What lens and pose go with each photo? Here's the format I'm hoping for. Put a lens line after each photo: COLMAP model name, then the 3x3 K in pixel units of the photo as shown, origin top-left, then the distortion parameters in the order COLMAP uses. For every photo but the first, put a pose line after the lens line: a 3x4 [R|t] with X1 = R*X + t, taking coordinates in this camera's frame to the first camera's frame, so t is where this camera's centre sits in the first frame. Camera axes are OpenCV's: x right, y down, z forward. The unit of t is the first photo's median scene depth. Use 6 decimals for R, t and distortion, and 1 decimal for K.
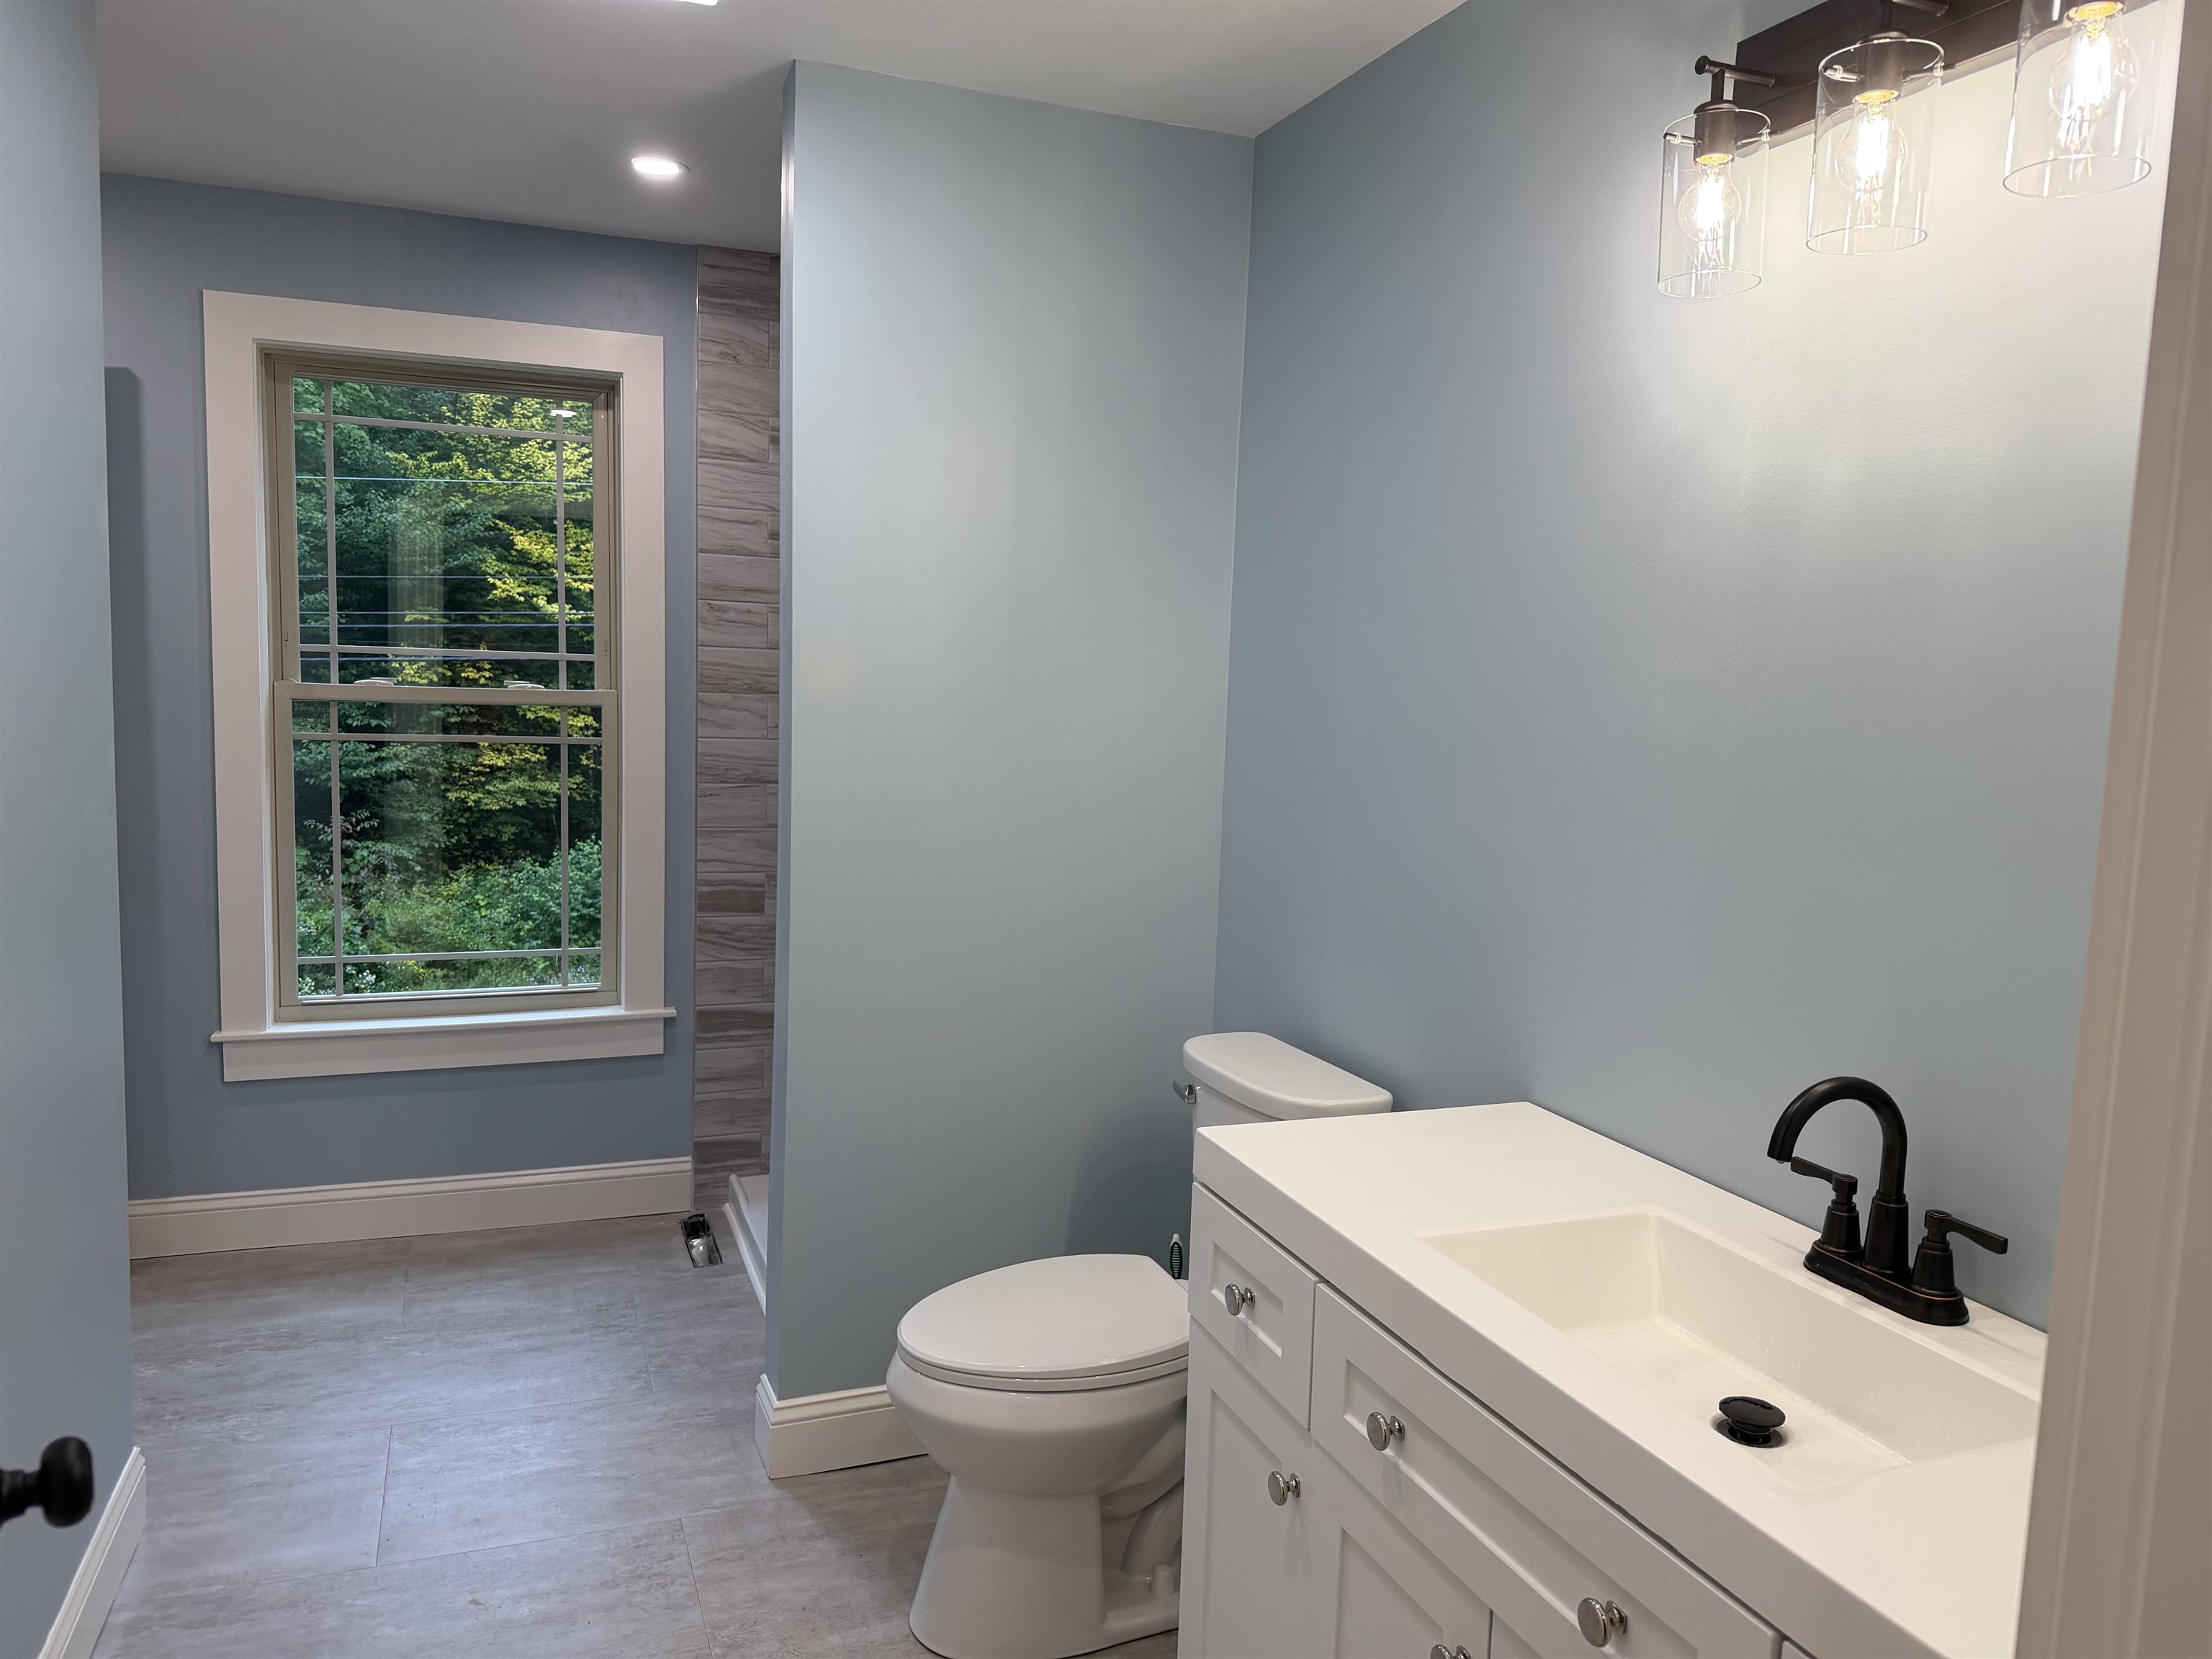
lens RADIAL K [[1578.4, 0, 1121.3], [0, 1578.4, 826.0], [0, 0, 1]] dist [0.004508, -0.003421]
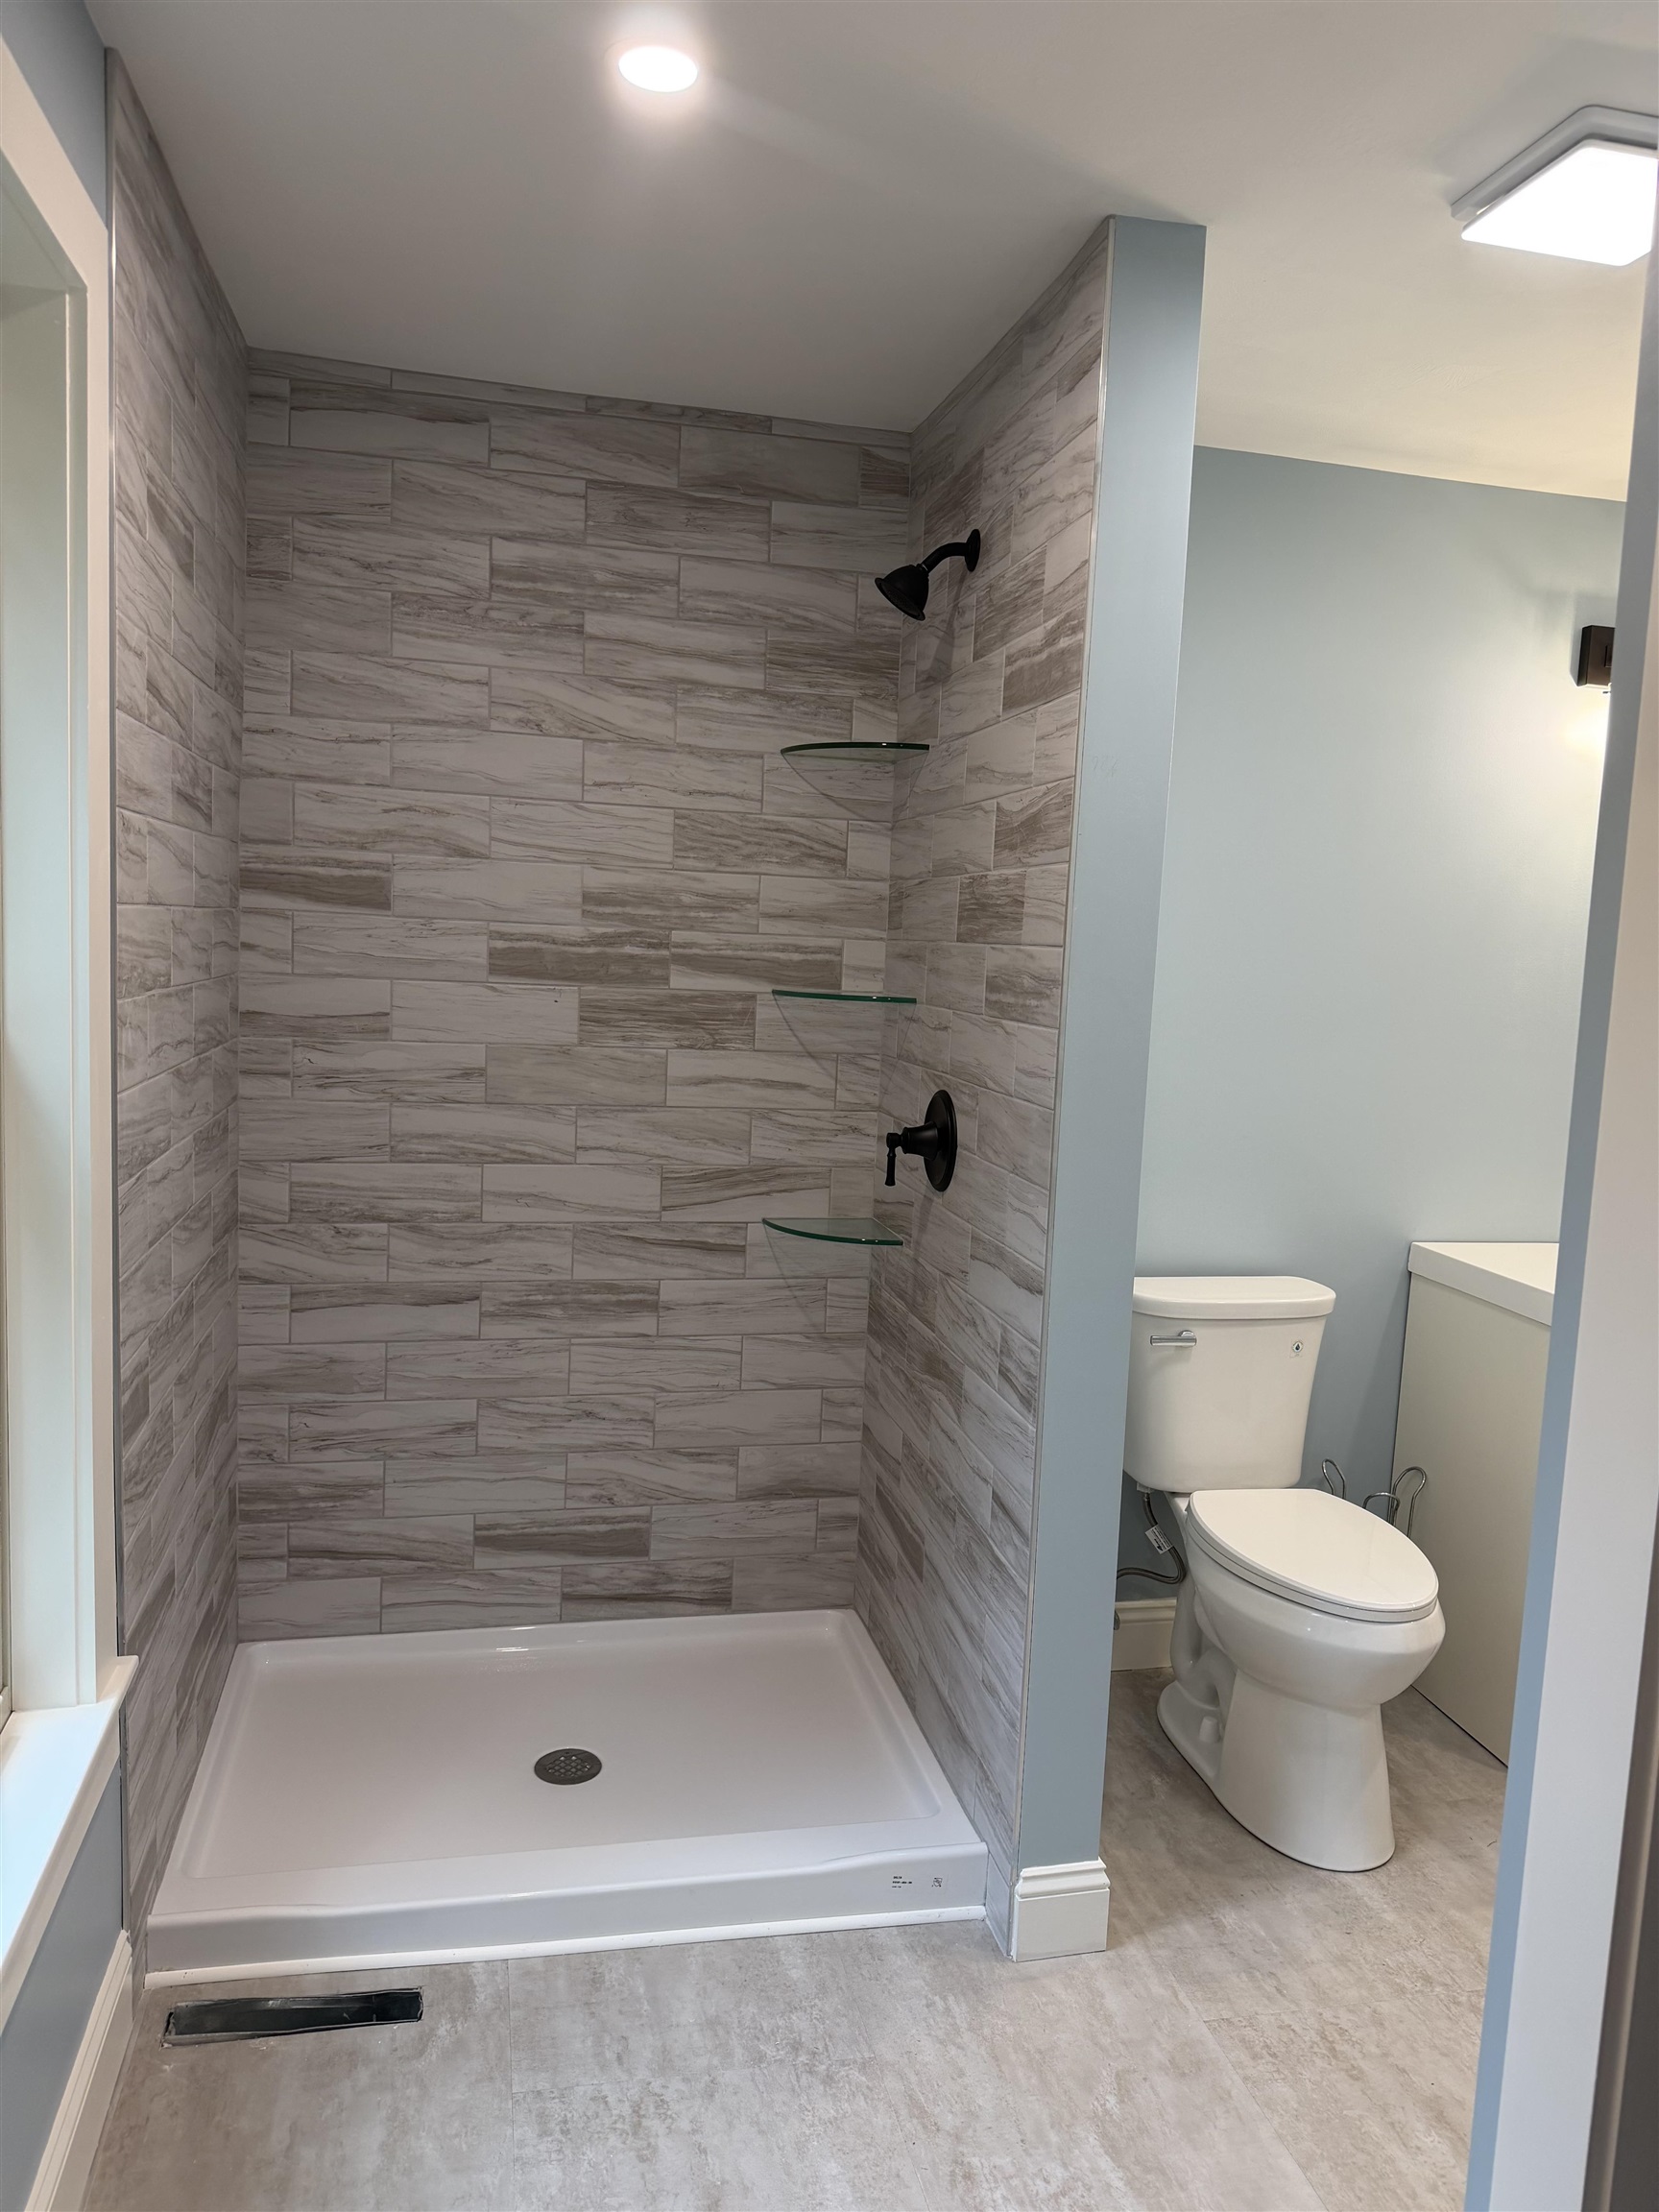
lens RADIAL K [[1578.4, 0, 830.0], [0, 1578.4, 1108.6], [0, 0, 1]] dist [0.004508, -0.003421]
pose [[0.157497, -0.130411, 0.978871, -0.800227], [0.067511, 0.990345, 0.121077, -0.107243], [-0.985209, 0.047015, 0.164781, 0.789600]]
